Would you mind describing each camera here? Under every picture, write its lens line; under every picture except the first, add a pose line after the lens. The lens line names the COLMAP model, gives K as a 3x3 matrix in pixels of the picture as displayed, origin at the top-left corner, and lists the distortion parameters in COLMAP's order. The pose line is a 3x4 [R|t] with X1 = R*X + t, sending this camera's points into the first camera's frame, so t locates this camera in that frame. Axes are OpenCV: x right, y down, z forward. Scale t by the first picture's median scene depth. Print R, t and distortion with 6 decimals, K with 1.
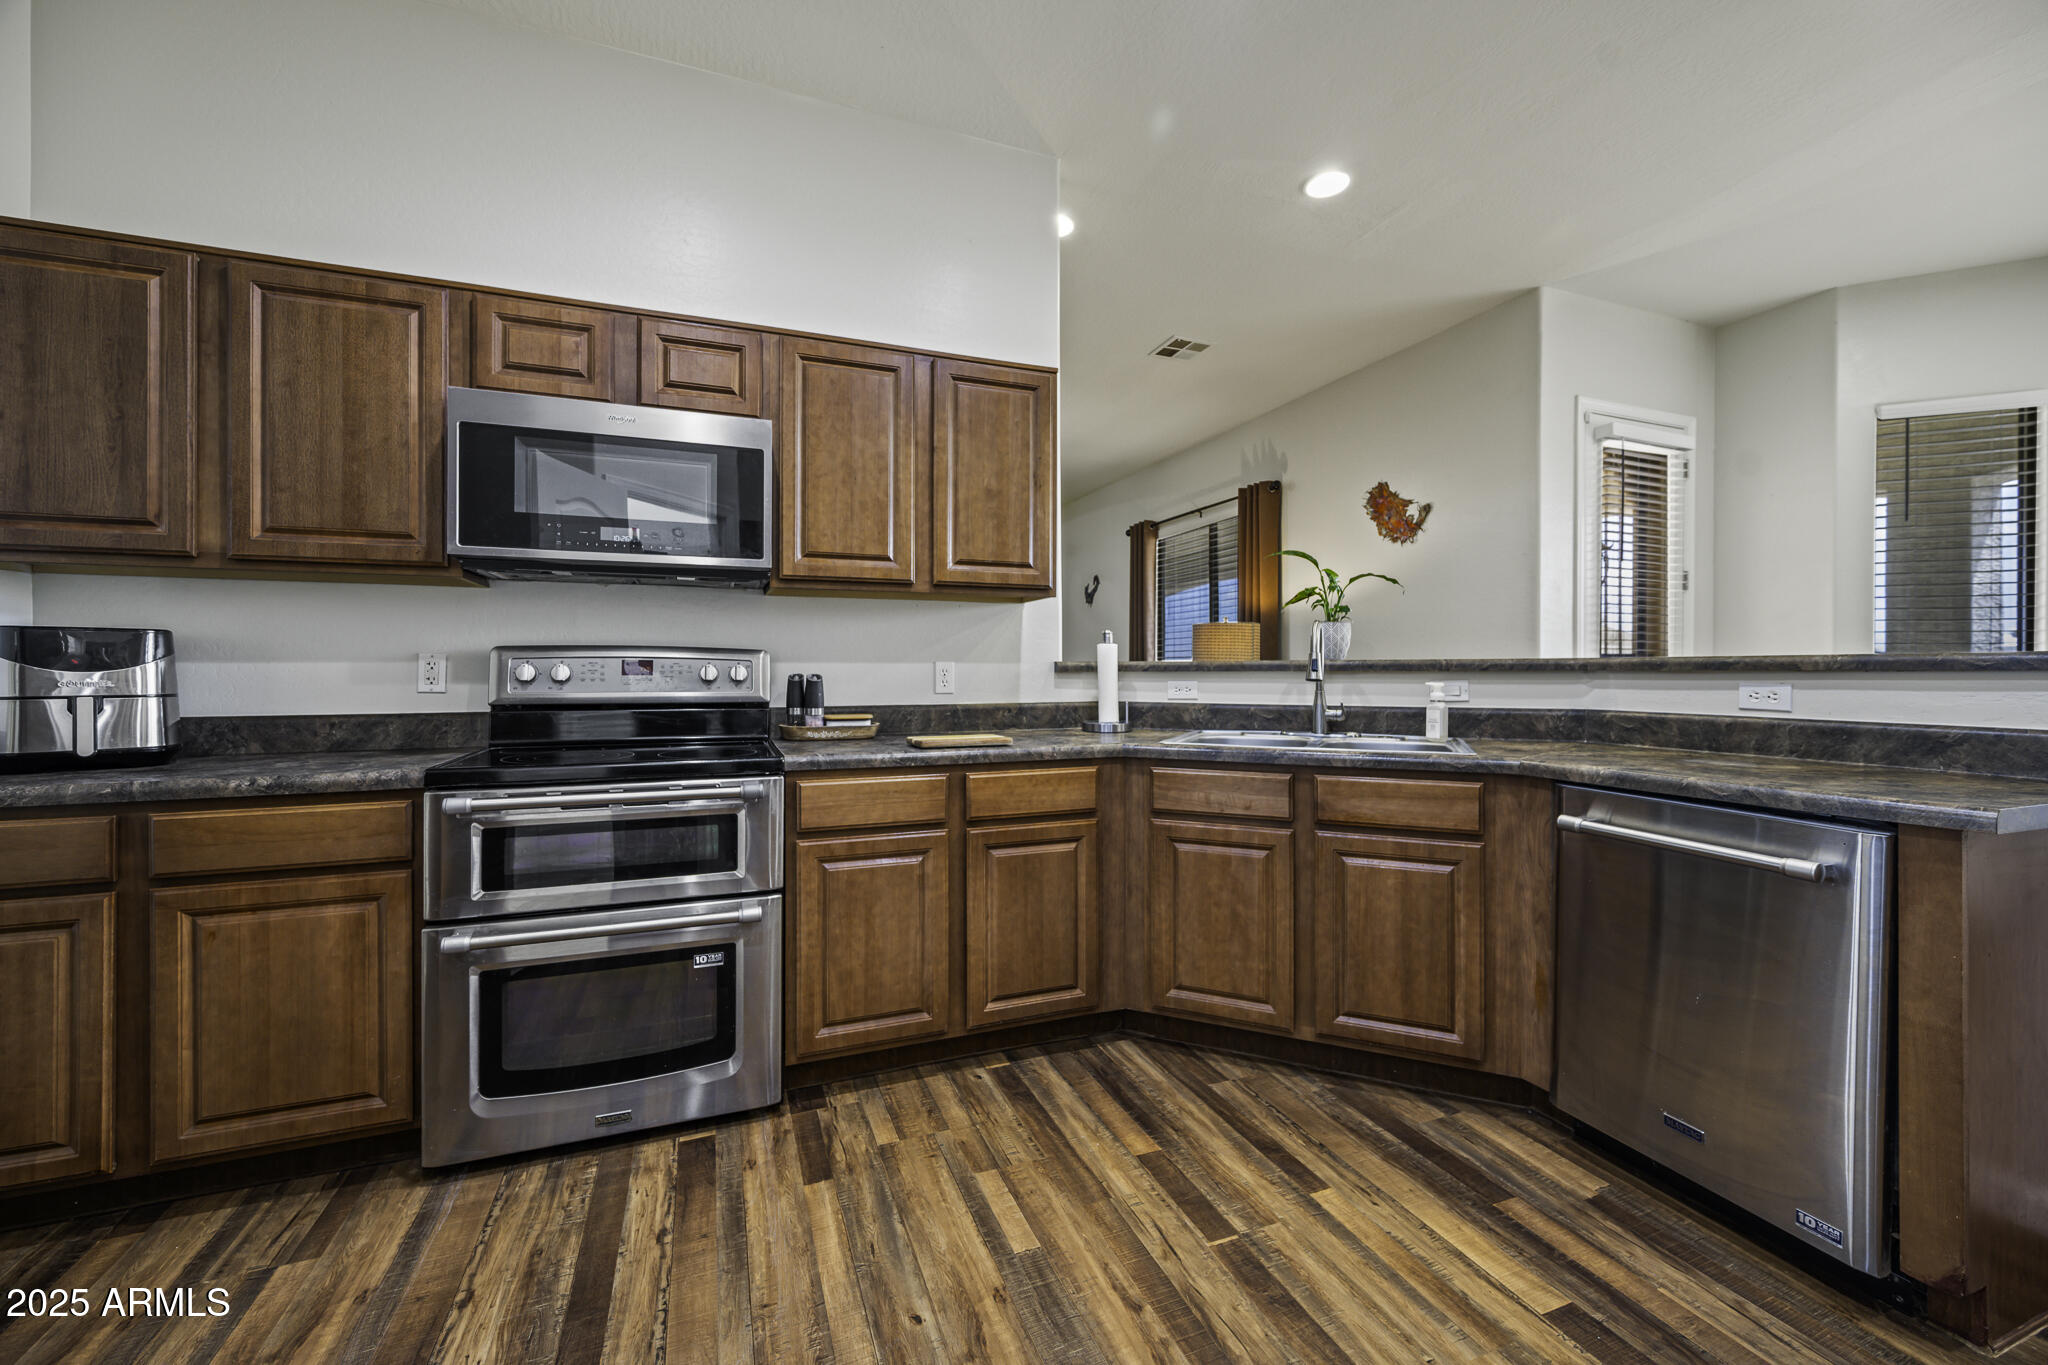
lens RADIAL K [[818.1, 0, 1026.5], [0, 818.1, 667.6], [0, 0, 1]] dist [-0.001470, 0.000723]
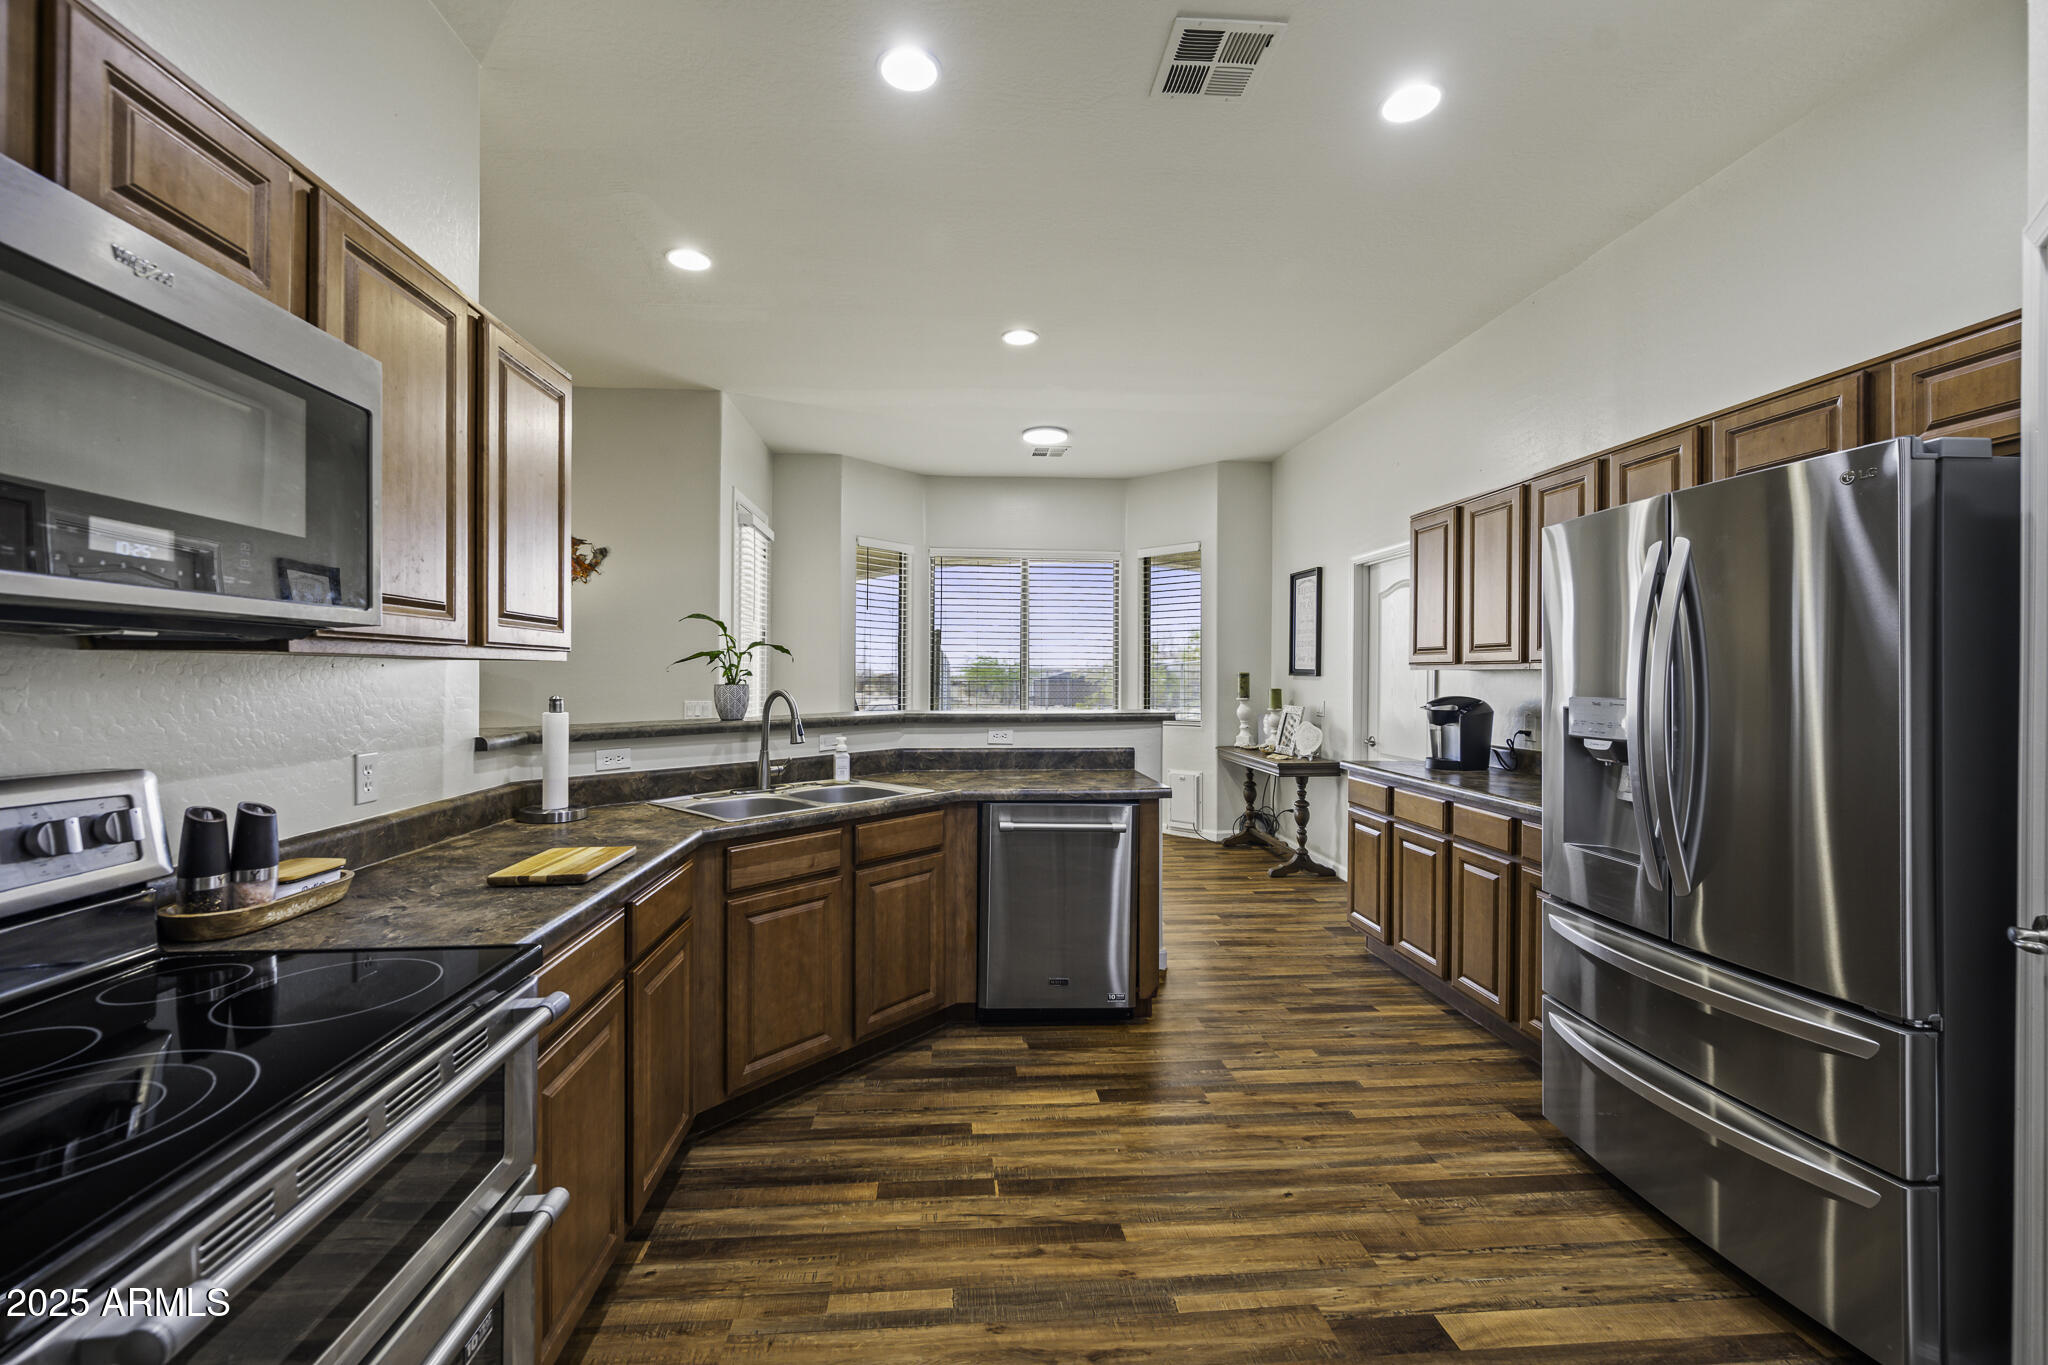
lens RADIAL K [[818.1, 0, 1014.0], [0, 818.1, 674.8], [0, 0, 1]] dist [-0.001470, 0.000723]
pose [[0.290233, -0.000076, 0.956956, -0.763597], [-0.004336, 0.999990, 0.001394, -0.096791], [-0.956946, -0.004554, 0.290229, 0.448316]]
